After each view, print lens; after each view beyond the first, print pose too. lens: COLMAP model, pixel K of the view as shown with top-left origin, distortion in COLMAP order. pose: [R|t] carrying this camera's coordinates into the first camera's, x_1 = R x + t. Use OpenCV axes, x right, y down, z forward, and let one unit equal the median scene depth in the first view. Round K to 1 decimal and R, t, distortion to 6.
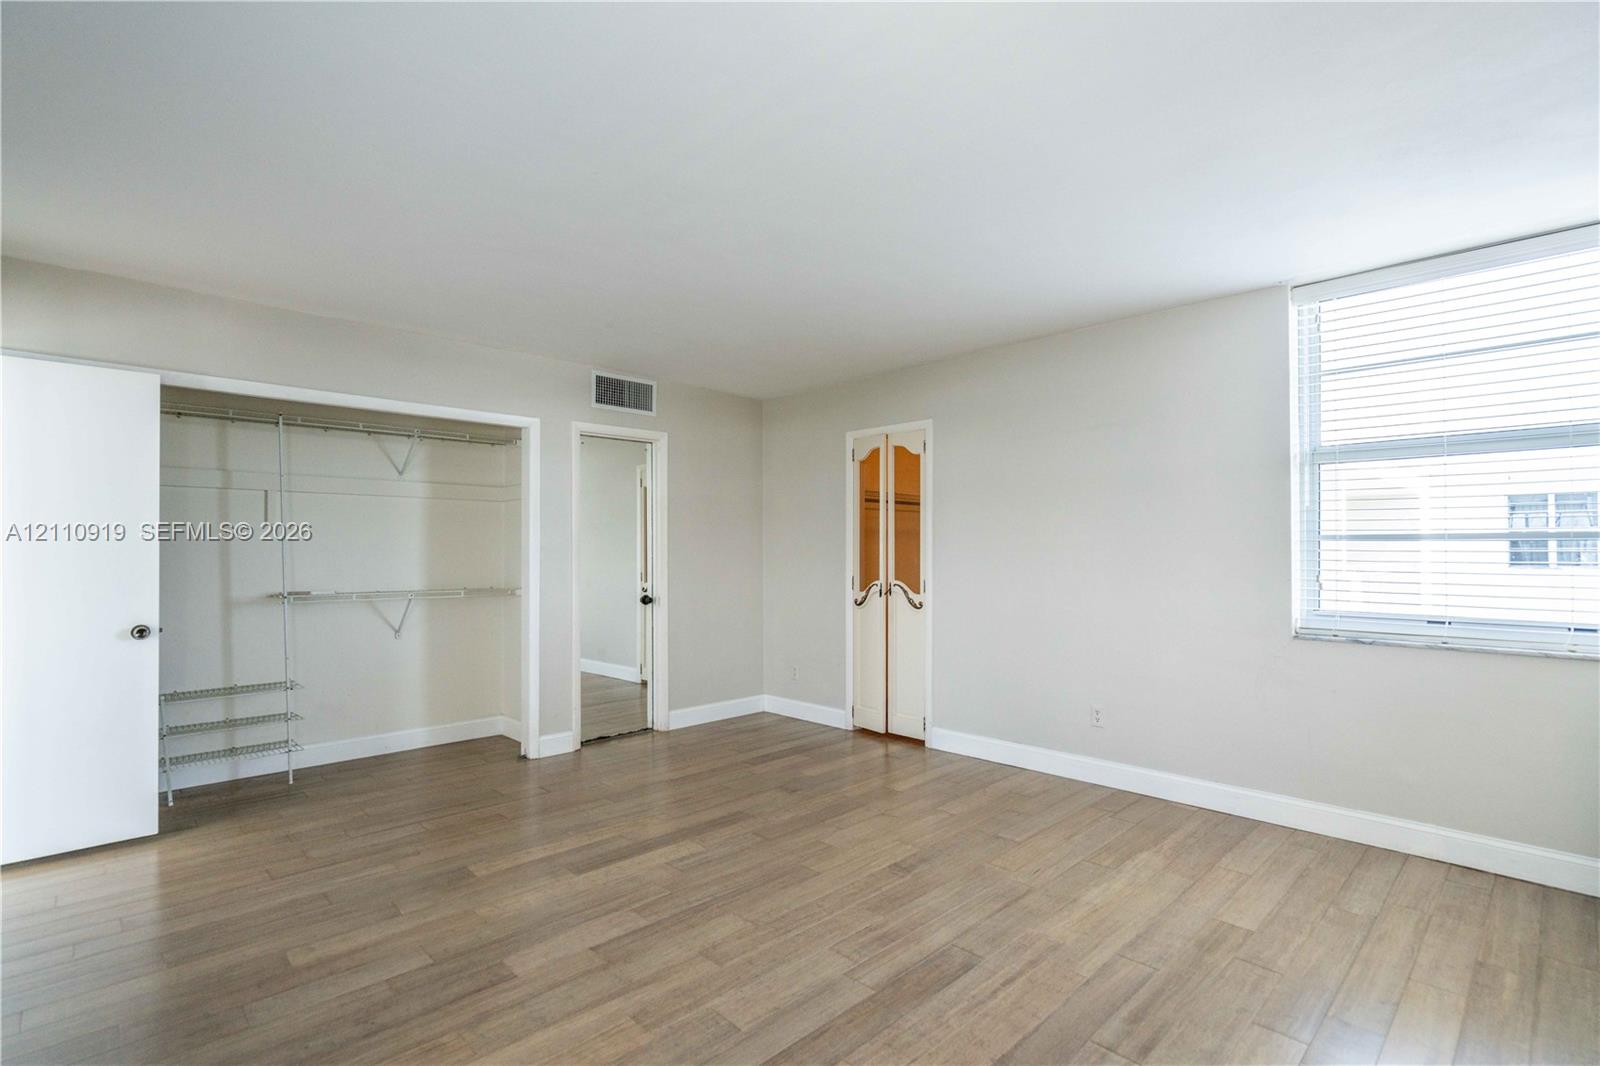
lens RADIAL K [[738.1, 0, 808.4], [0, 738.1, 558.5], [0, 0, 1]] dist [-0.013320, 0.001406]
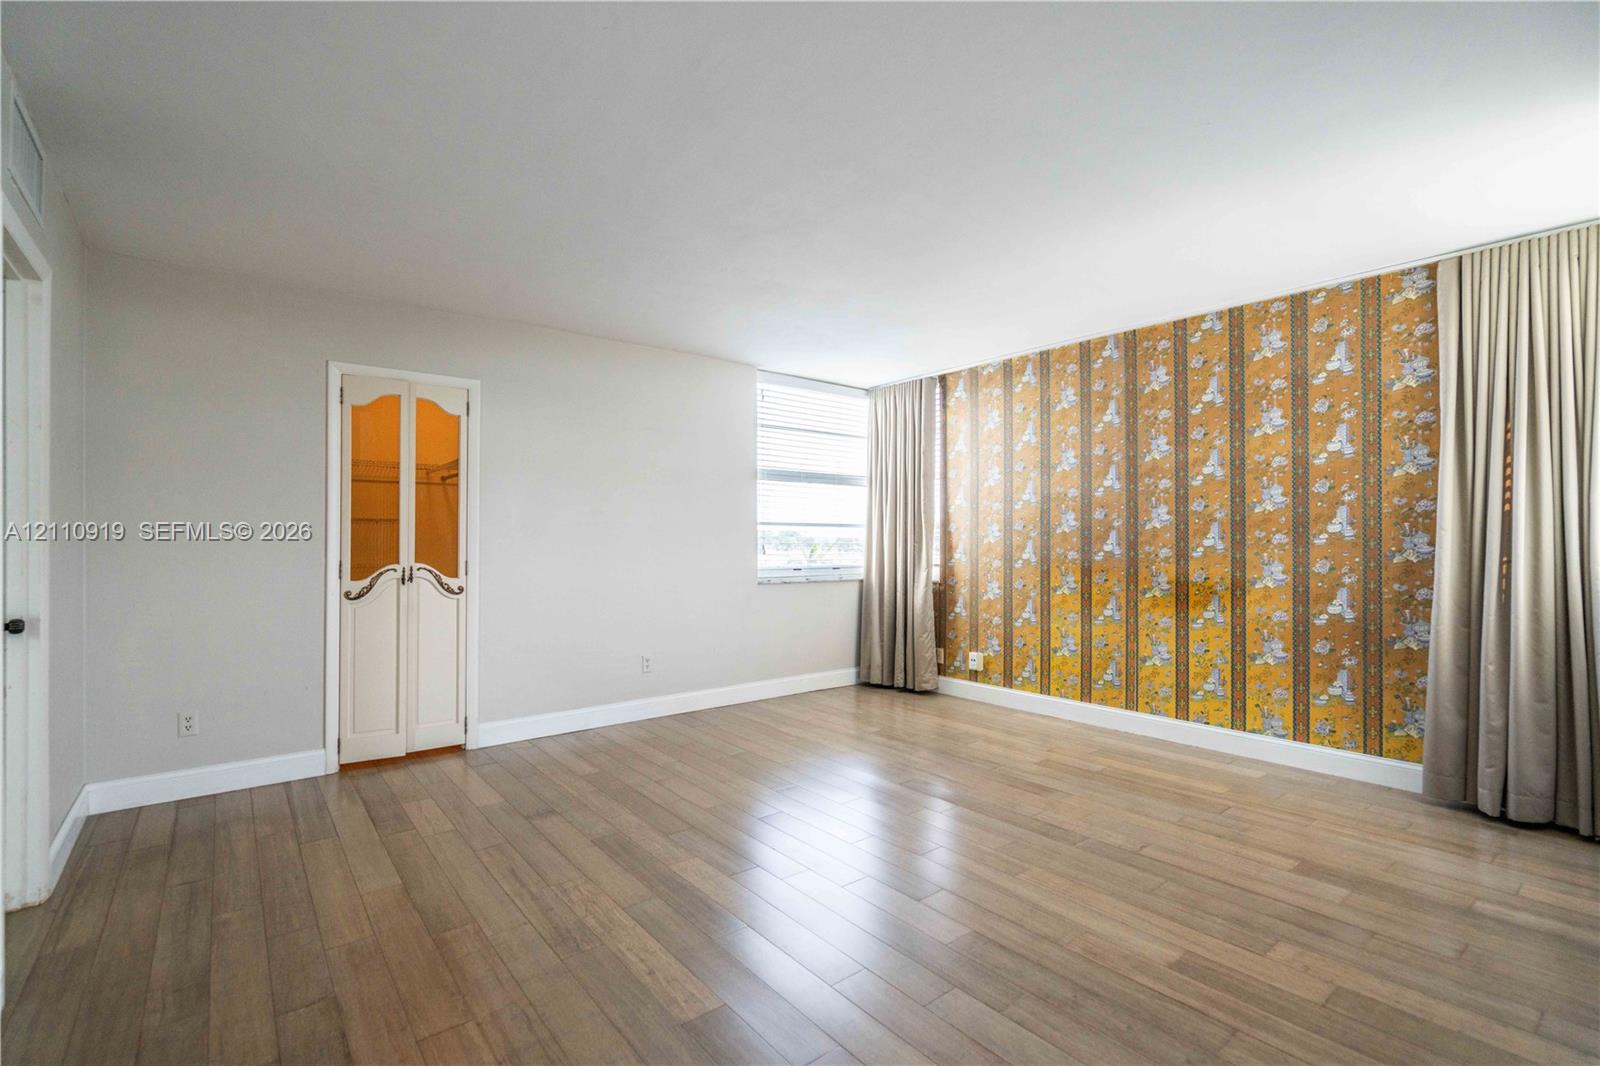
lens RADIAL K [[738.1, 0, 783.3], [0, 738.1, 540.2], [0, 0, 1]] dist [-0.013320, 0.001406]
pose [[0.116666, -0.003684, 0.993164, -0.836955], [0.007784, 0.999966, 0.002795, 0.007032], [-0.993141, 0.007404, 0.116691, 0.655448]]
